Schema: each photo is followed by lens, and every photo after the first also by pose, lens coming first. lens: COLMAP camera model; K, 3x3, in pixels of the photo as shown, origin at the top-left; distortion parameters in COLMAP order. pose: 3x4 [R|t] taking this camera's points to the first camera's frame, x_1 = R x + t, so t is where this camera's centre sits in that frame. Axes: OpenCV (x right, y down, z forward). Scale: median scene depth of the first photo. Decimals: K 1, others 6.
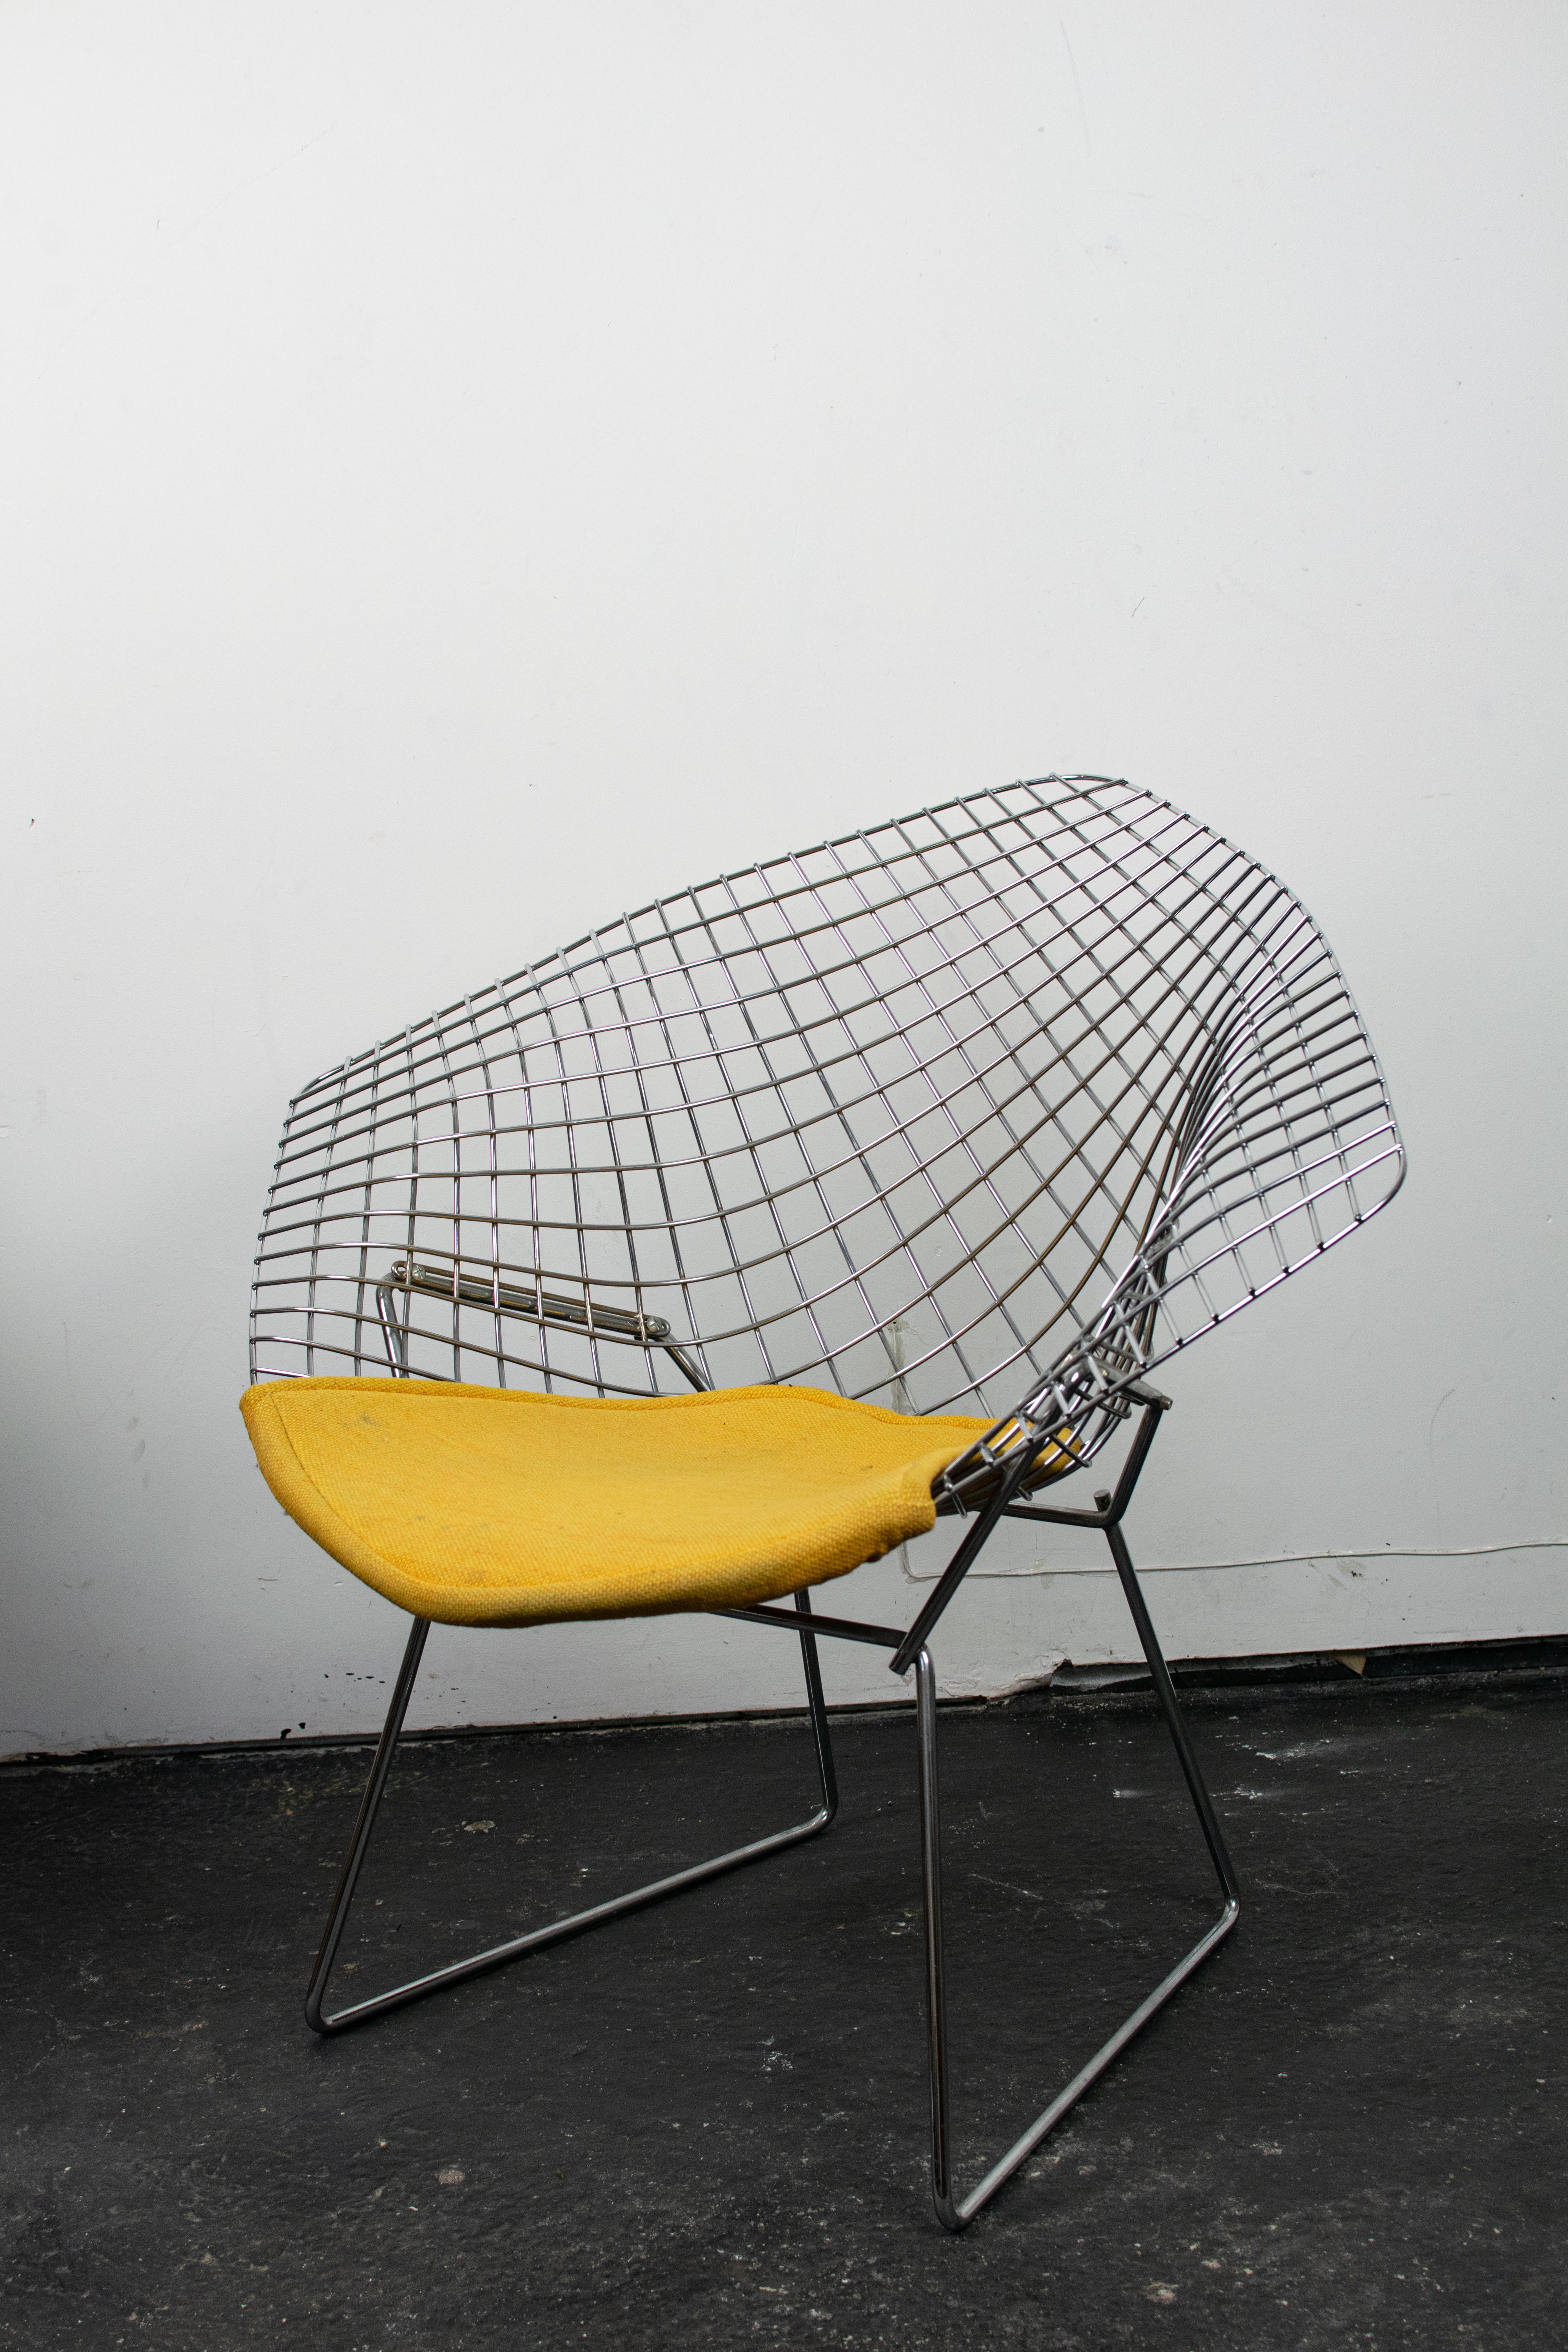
lens RADIAL K [[3586.1, 0, 787.0], [0, 3586.1, 1202.3], [0, 0, 1]] dist [-0.174851, 0.000000]
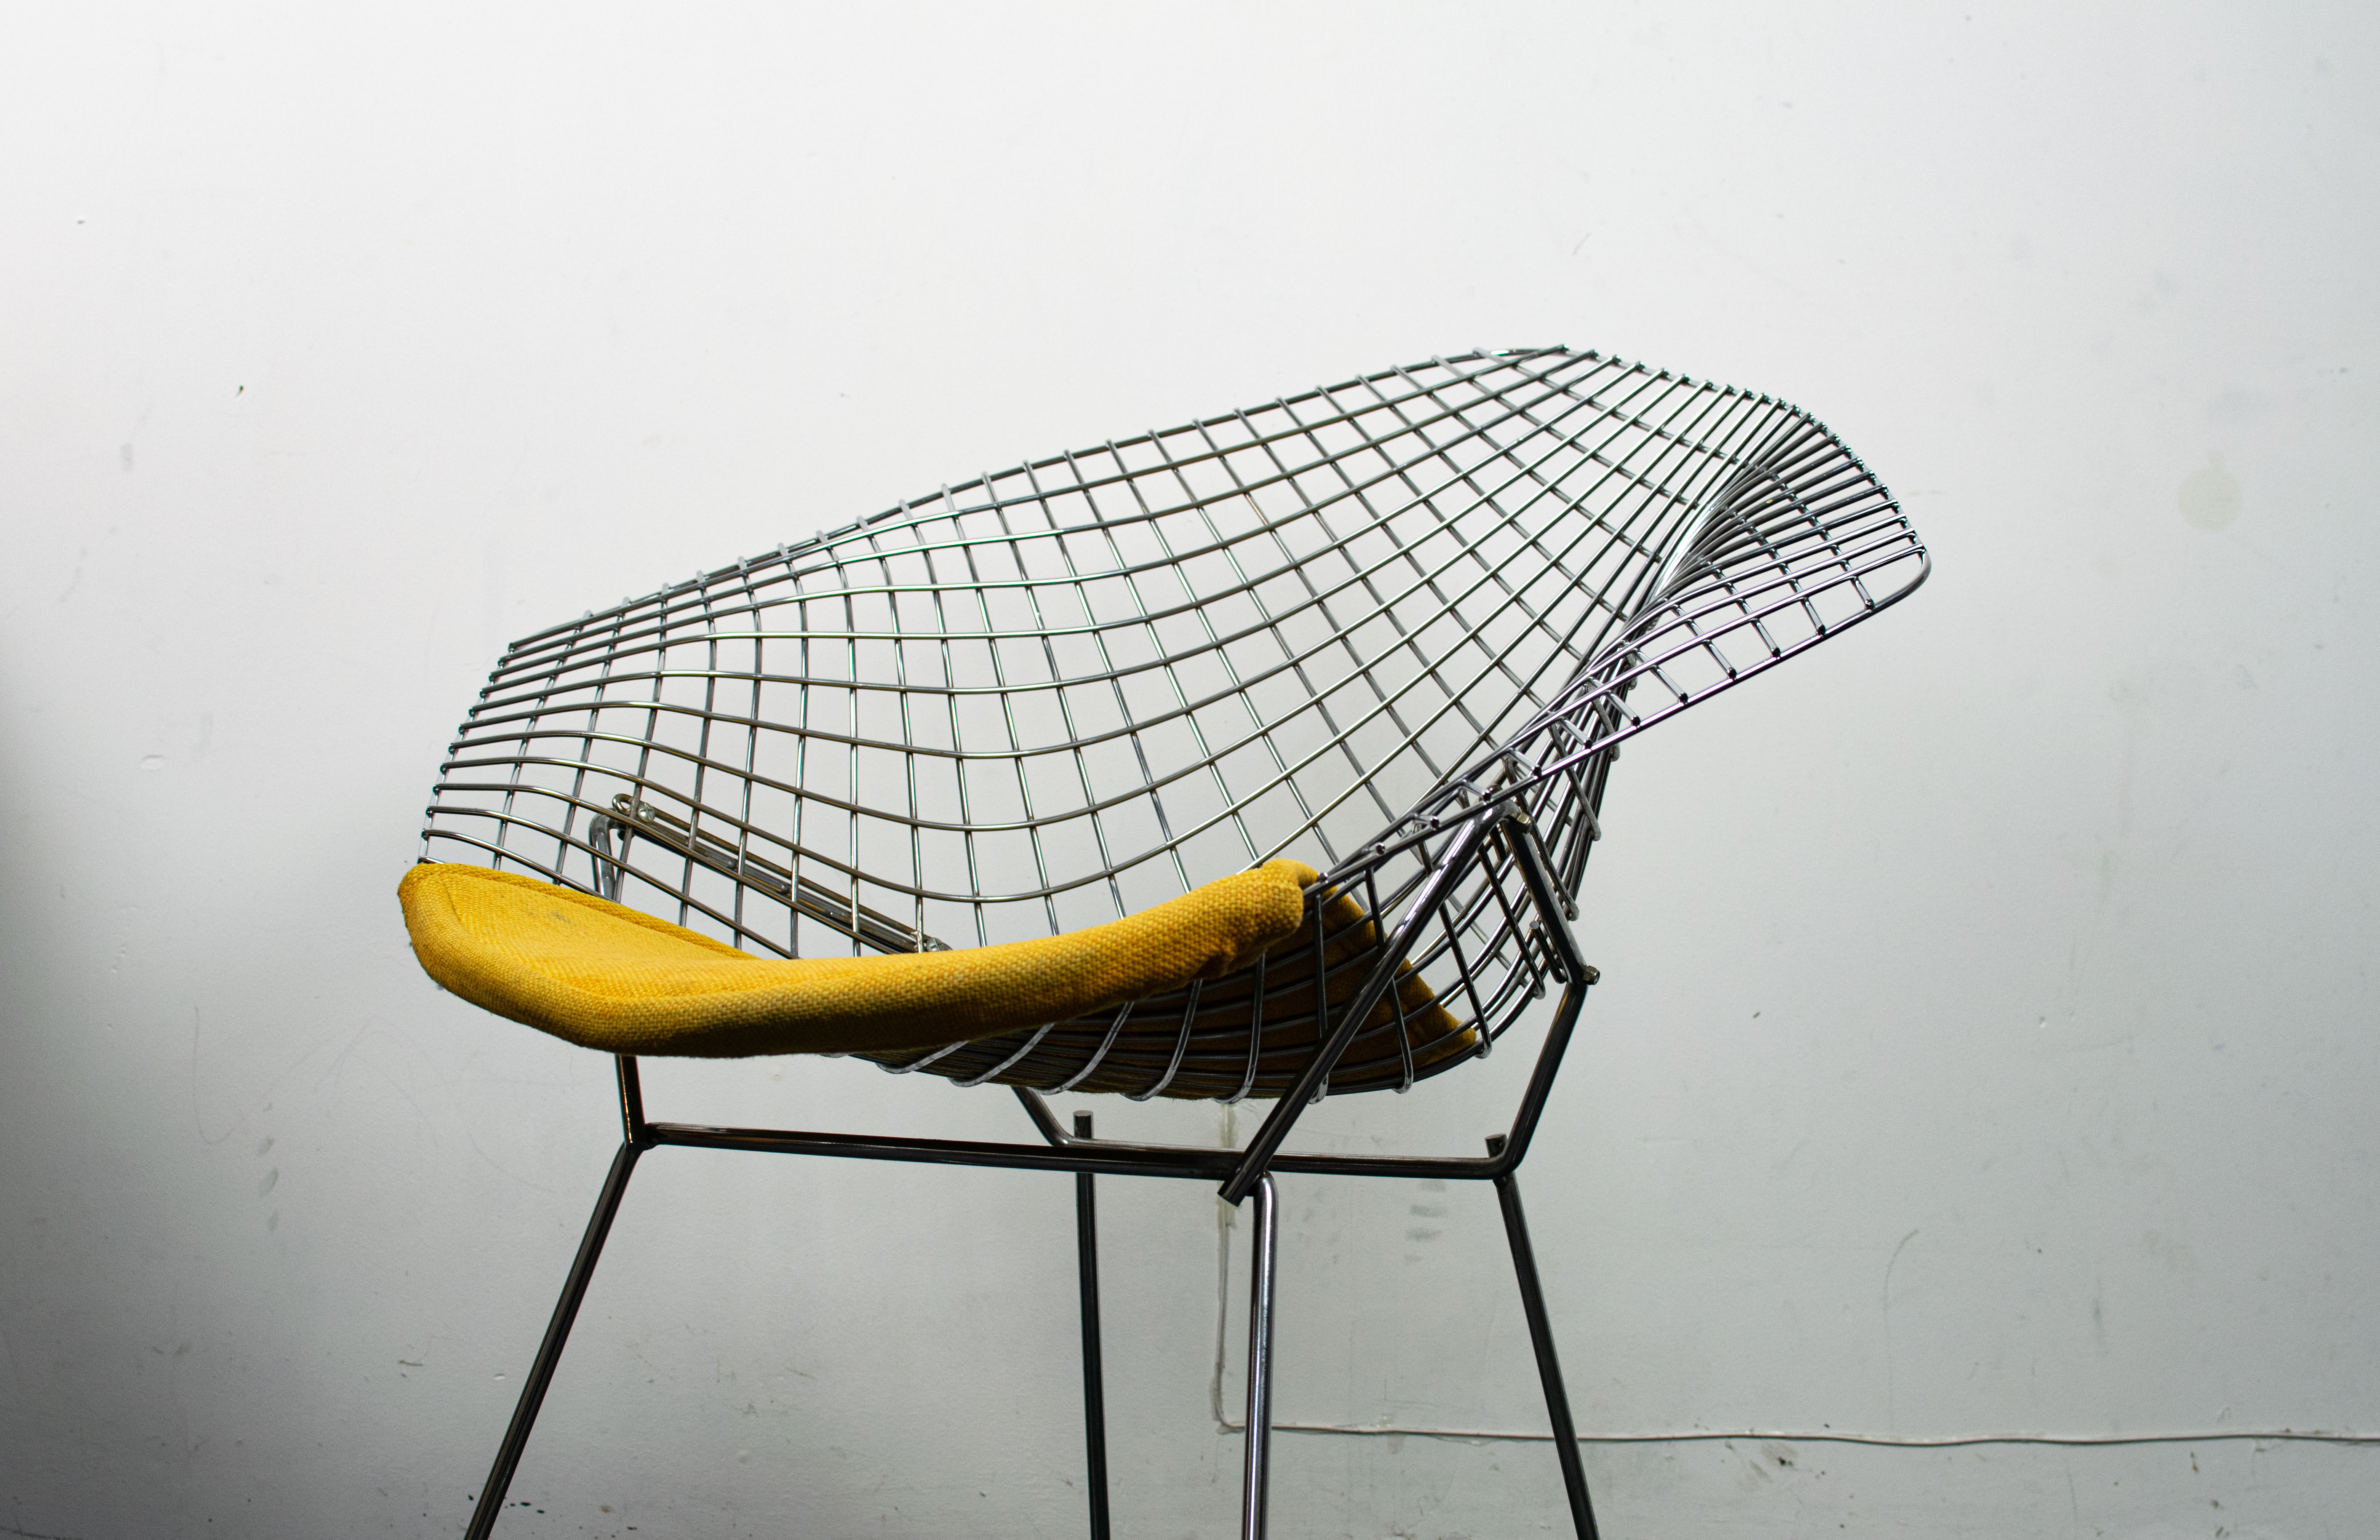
lens RADIAL K [[3856.6, 0, 1199.6], [0, 3856.6, 806.9], [0, 0, 1]] dist [-0.168929, 0.000000]
pose [[0.996390, 0.082727, 0.019034, 0.002383], [-0.075327, 0.965027, -0.251096, 0.219999], [-0.039141, 0.248756, 0.967775, 0.173284]]
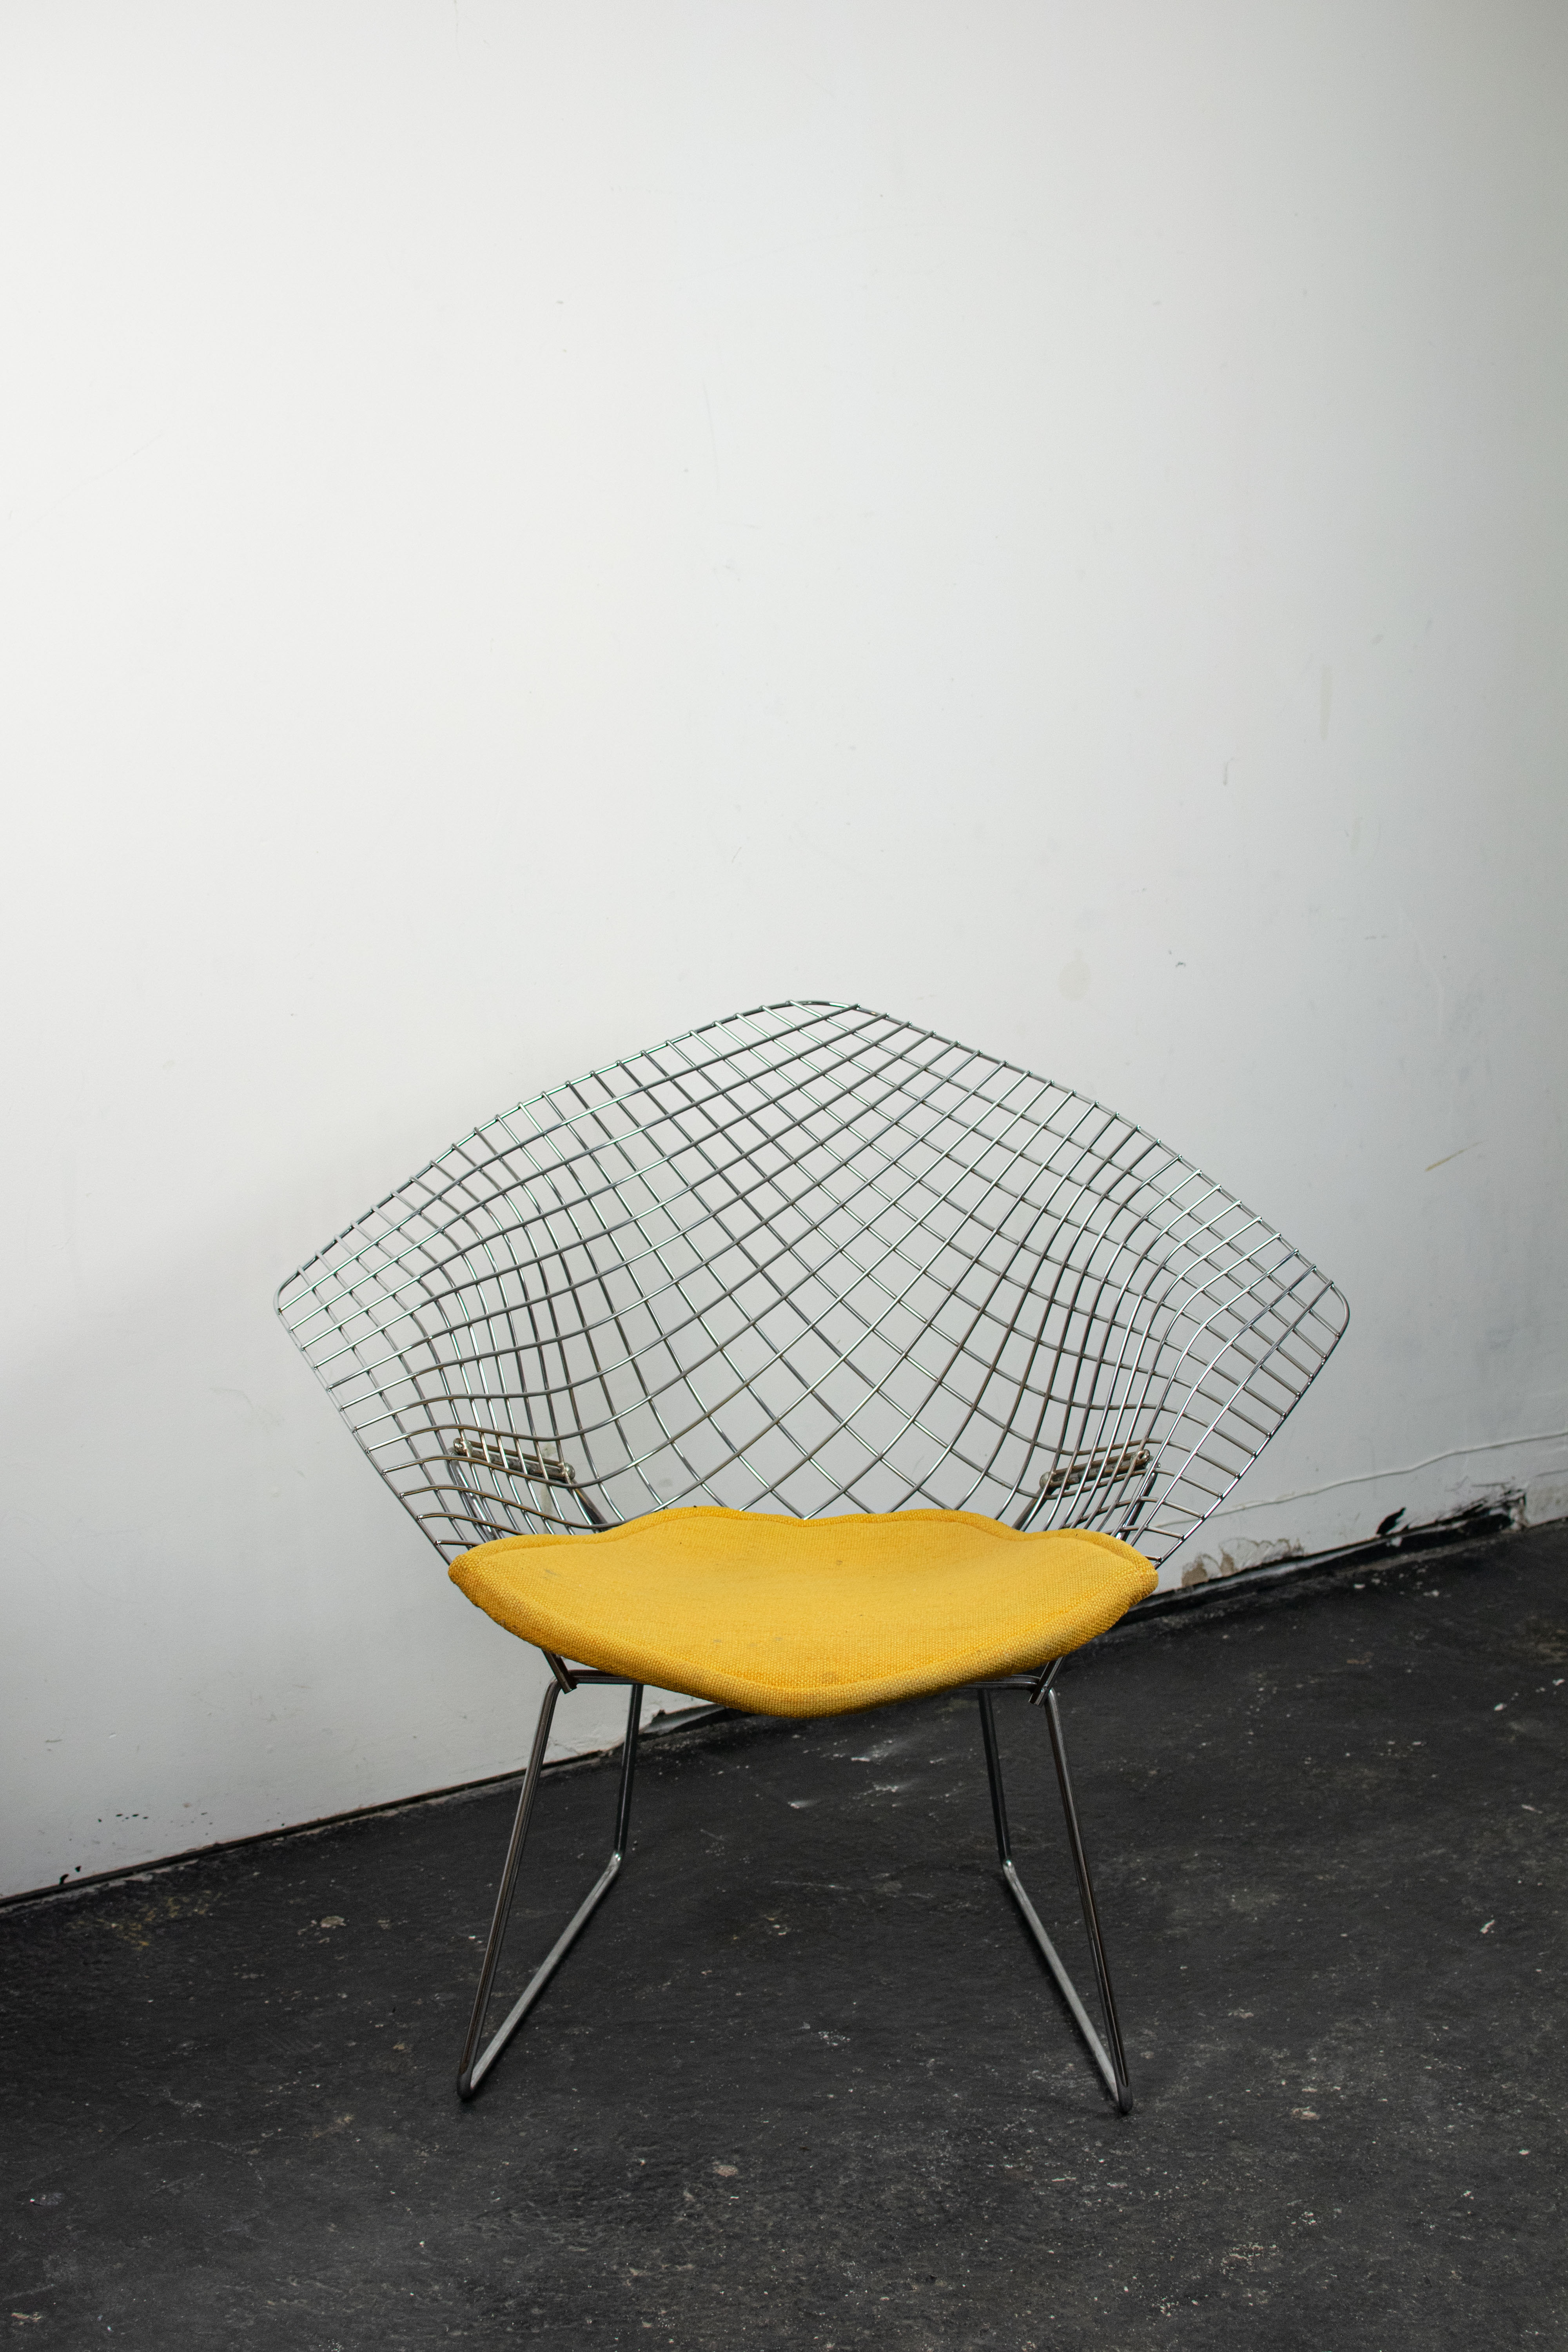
lens RADIAL K [[3586.1, 0, 786.2], [0, 3586.1, 1183.5], [0, 0, 1]] dist [-0.174851, 0.000000]
pose [[0.812234, -0.062026, 0.580025, -0.691126], [0.070995, 0.997450, 0.007247, -0.067531], [-0.578996, 0.035293, 0.814566, -0.027716]]
